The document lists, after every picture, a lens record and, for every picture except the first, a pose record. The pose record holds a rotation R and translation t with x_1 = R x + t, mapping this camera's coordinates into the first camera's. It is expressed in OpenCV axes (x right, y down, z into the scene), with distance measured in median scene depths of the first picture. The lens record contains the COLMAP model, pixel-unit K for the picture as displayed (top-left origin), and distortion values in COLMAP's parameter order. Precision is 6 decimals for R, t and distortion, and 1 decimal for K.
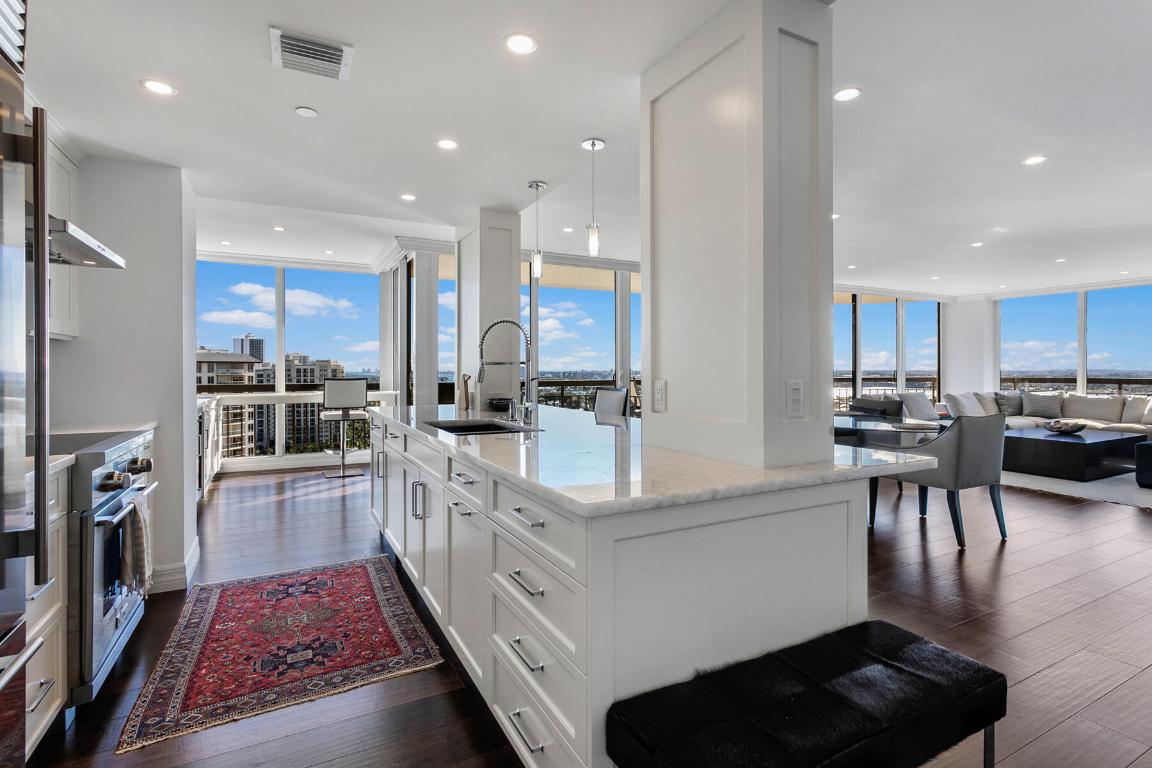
lens RADIAL K [[560.9, 0, 579.8], [0, 560.9, 367.9], [0, 0, 1]] dist [0.001052, 0.001755]
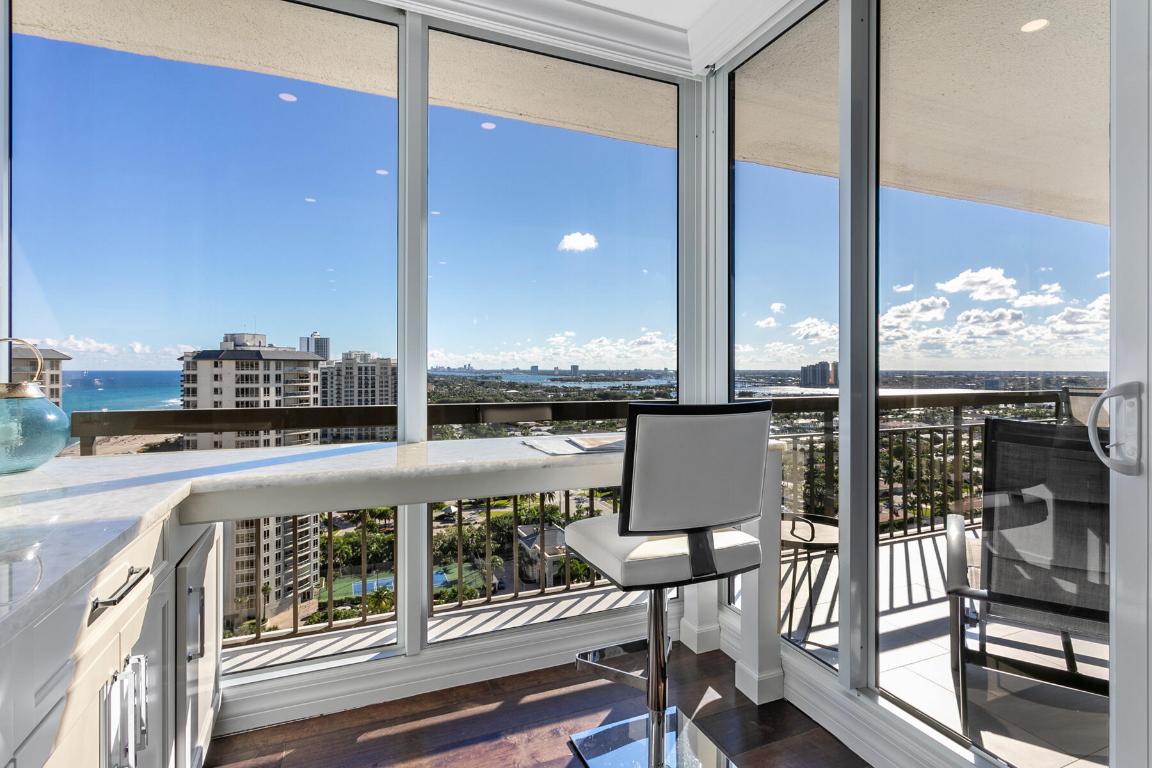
lens RADIAL K [[560.9, 0, 577.7], [0, 560.9, 365.3], [0, 0, 1]] dist [0.001052, 0.001755]
pose [[0.995666, 0.004660, -0.092889, -0.146267], [-0.004926, 0.999984, -0.002634, -0.002435], [0.092875, 0.003080, 0.995673, 0.240310]]
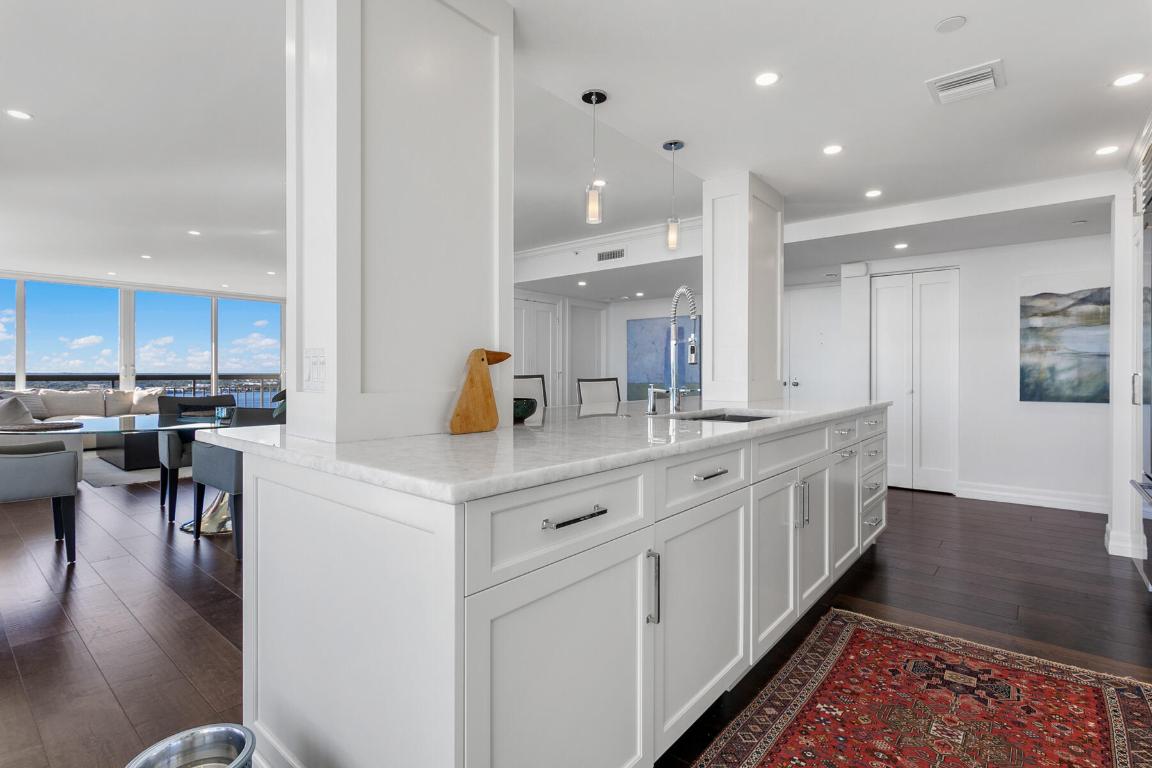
lens RADIAL K [[560.9, 0, 571.3], [0, 560.9, 376.0], [0, 0, 1]] dist [0.001052, 0.001755]
pose [[-0.379437, -0.005426, 0.925202, -1.026065], [-0.004148, 0.999983, 0.004164, 0.048465], [-0.925208, -0.002258, -0.379453, 1.807901]]
